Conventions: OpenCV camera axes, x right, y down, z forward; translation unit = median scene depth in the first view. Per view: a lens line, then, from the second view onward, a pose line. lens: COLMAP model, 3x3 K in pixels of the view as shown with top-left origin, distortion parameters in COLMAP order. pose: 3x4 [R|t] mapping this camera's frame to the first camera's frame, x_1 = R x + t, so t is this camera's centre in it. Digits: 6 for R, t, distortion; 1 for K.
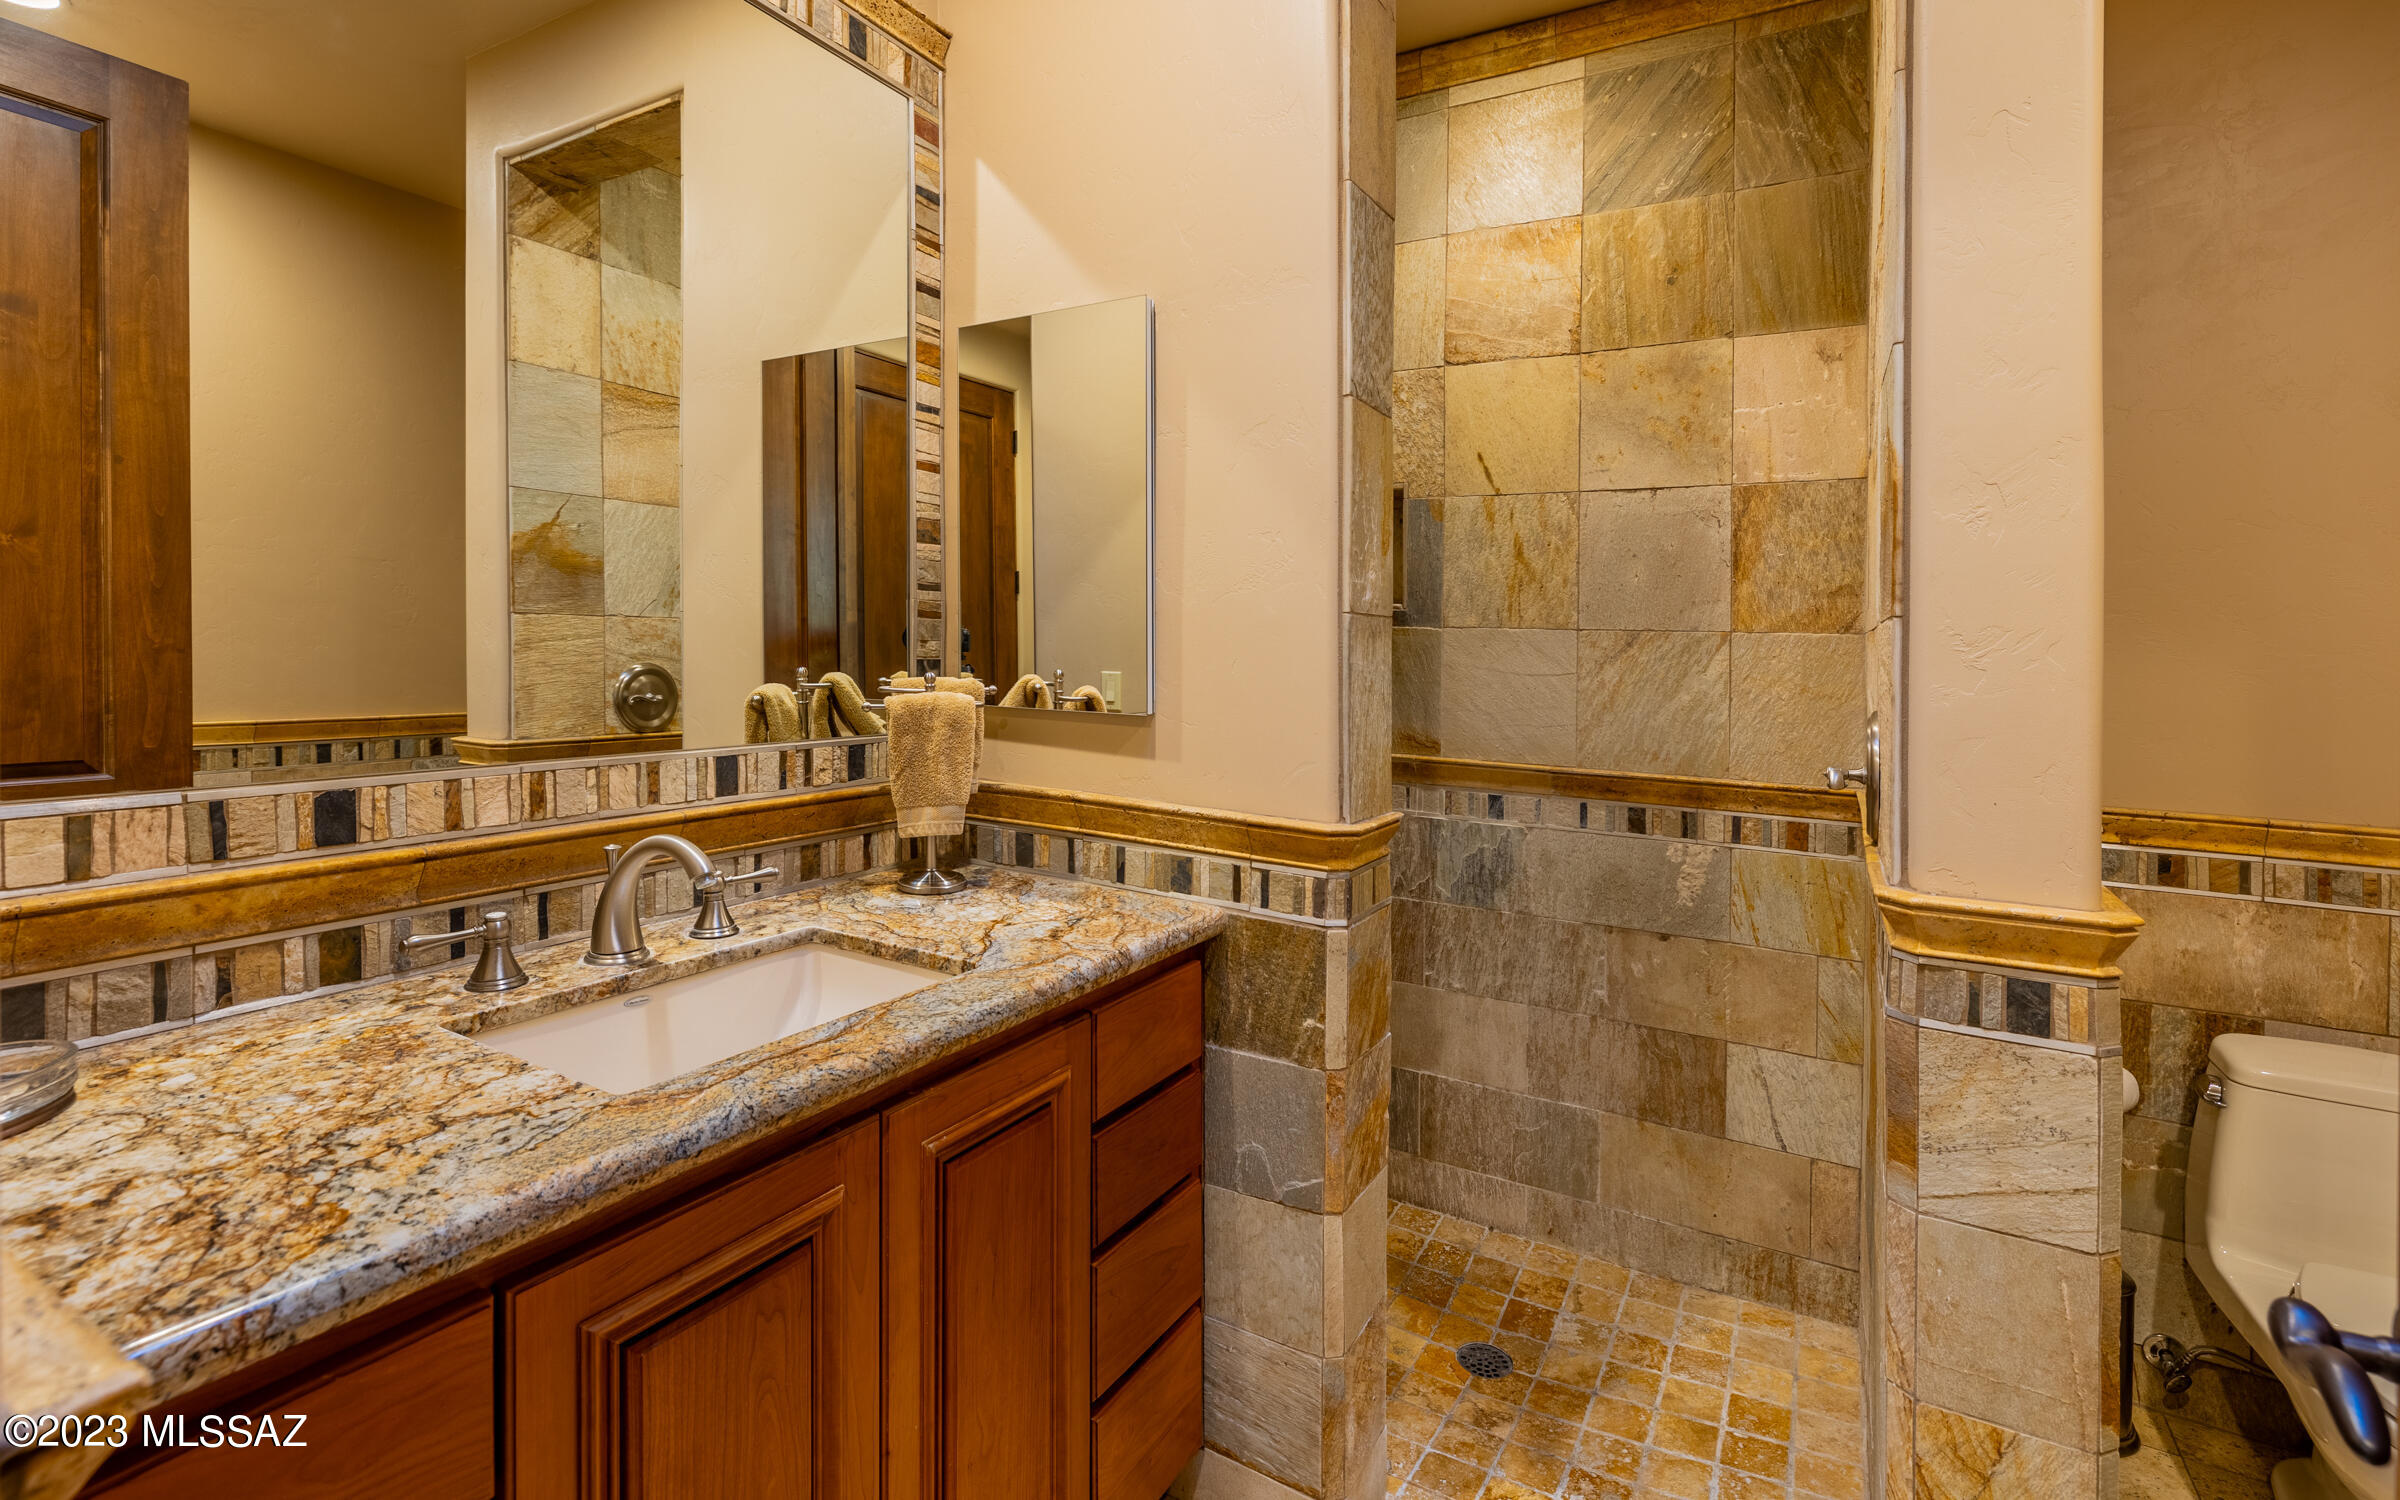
lens RADIAL K [[1059.6, 0, 1194.3], [0, 1059.6, 689.7], [0, 0, 1]] dist [0.000536, 0.000411]
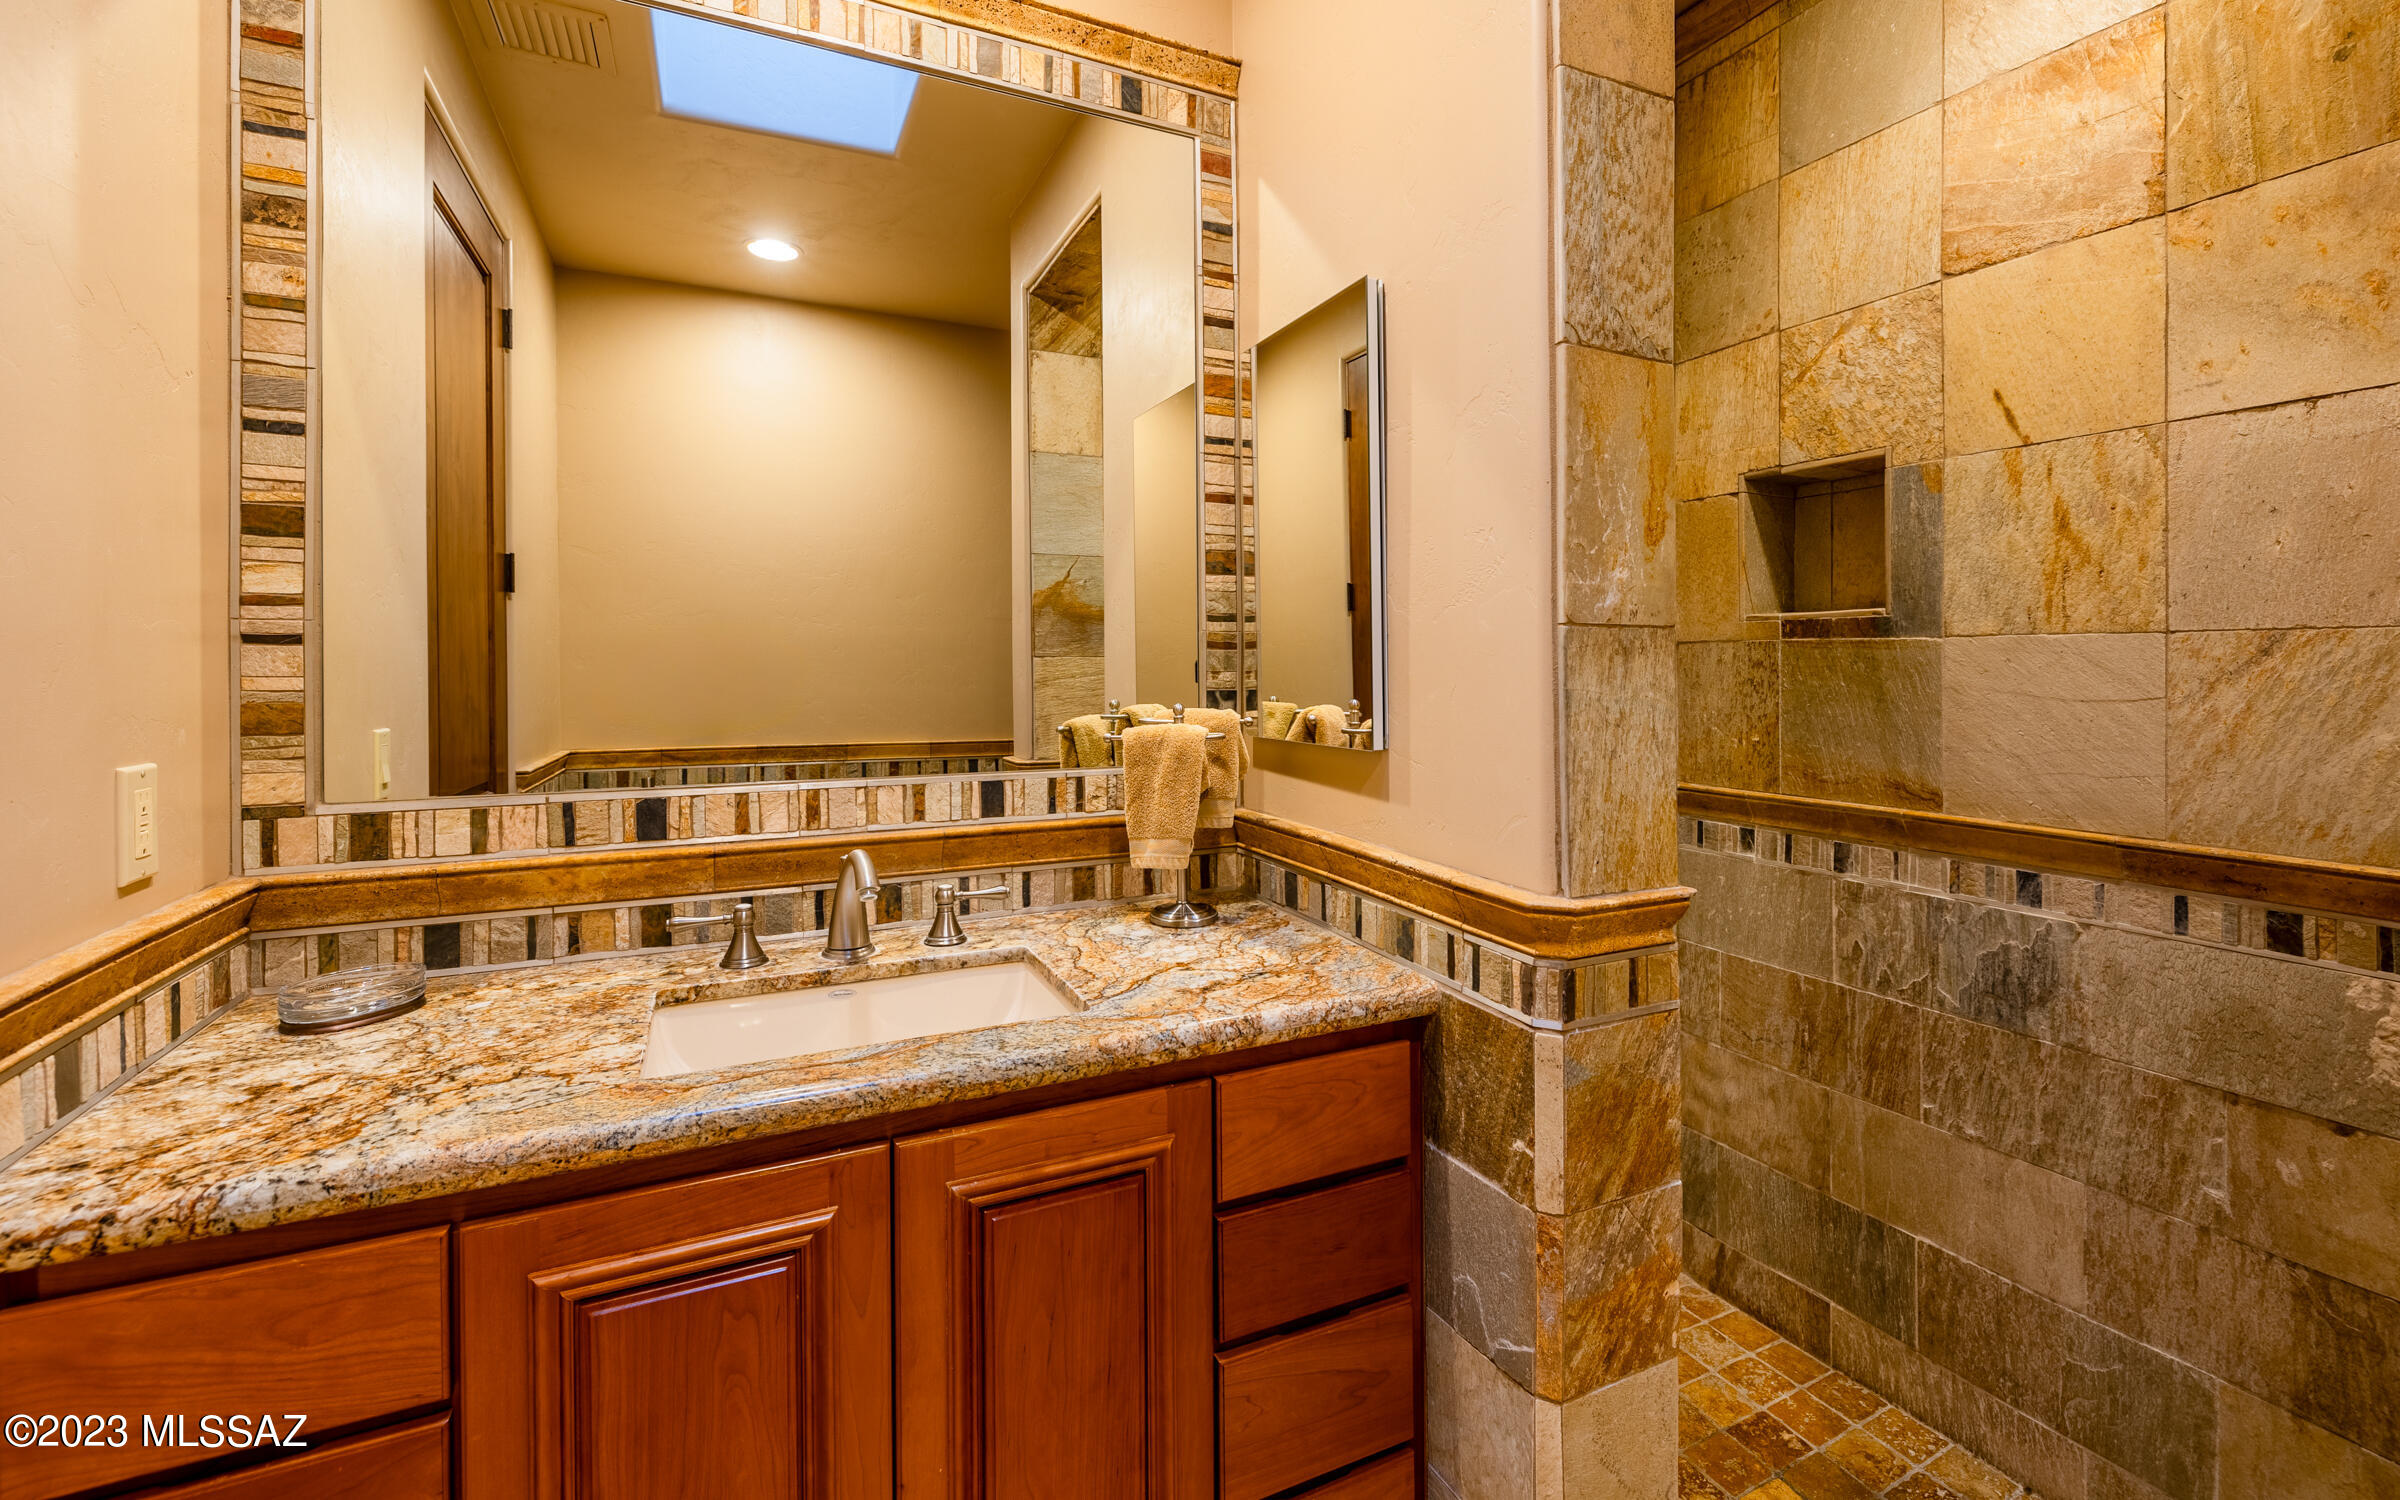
lens RADIAL K [[1014.5, 0, 1202.8], [0, 1014.5, 709.5], [0, 0, 1]] dist [-0.000637, -0.000195]
pose [[0.840362, -0.002826, -0.542018, 0.262825], [-0.001599, 0.999969, -0.007692, -0.003395], [0.542023, 0.007331, 0.840332, 0.192483]]
